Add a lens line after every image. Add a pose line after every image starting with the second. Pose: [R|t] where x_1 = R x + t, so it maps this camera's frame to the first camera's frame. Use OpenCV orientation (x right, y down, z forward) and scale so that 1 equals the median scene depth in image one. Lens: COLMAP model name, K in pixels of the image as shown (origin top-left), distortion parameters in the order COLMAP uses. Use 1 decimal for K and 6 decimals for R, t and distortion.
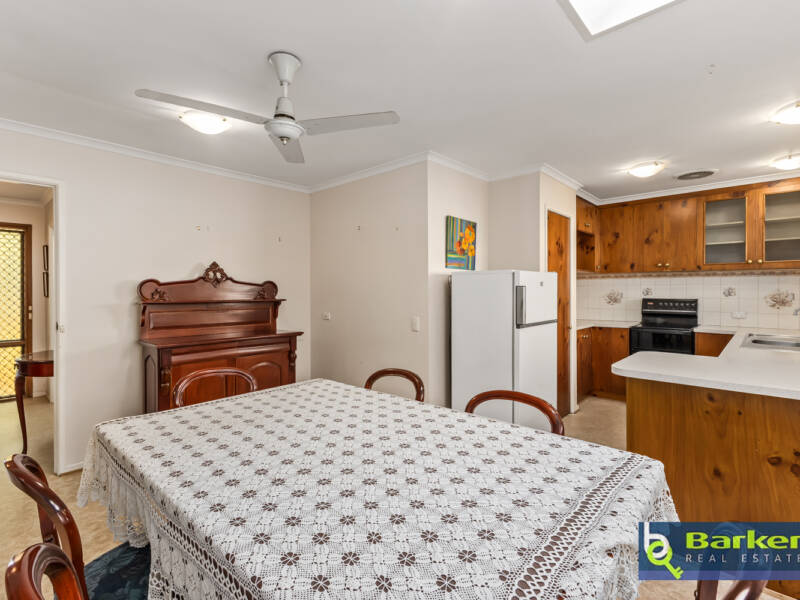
lens RADIAL K [[389.7, 0, 405.0], [0, 389.7, 291.0], [0, 0, 1]] dist [0.016928, -0.002957]
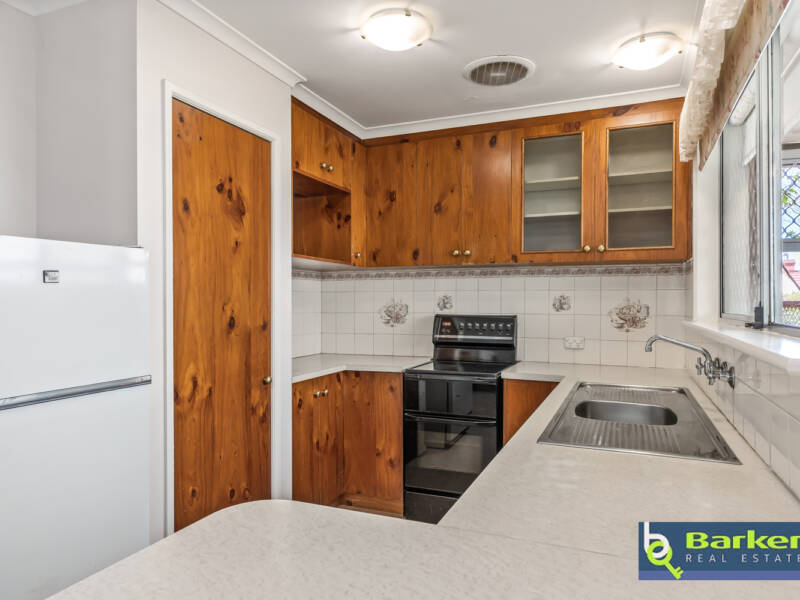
lens RADIAL K [[545.8, 0, 398.1], [0, 545.8, 305.1], [0, 0, 1]] dist [0.016278, -0.010519]
pose [[0.941138, 0.000471, 0.338023, 0.383899], [-0.002311, 0.999985, 0.005041, 0.002238], [-0.338015, -0.005526, 0.941124, 0.384092]]
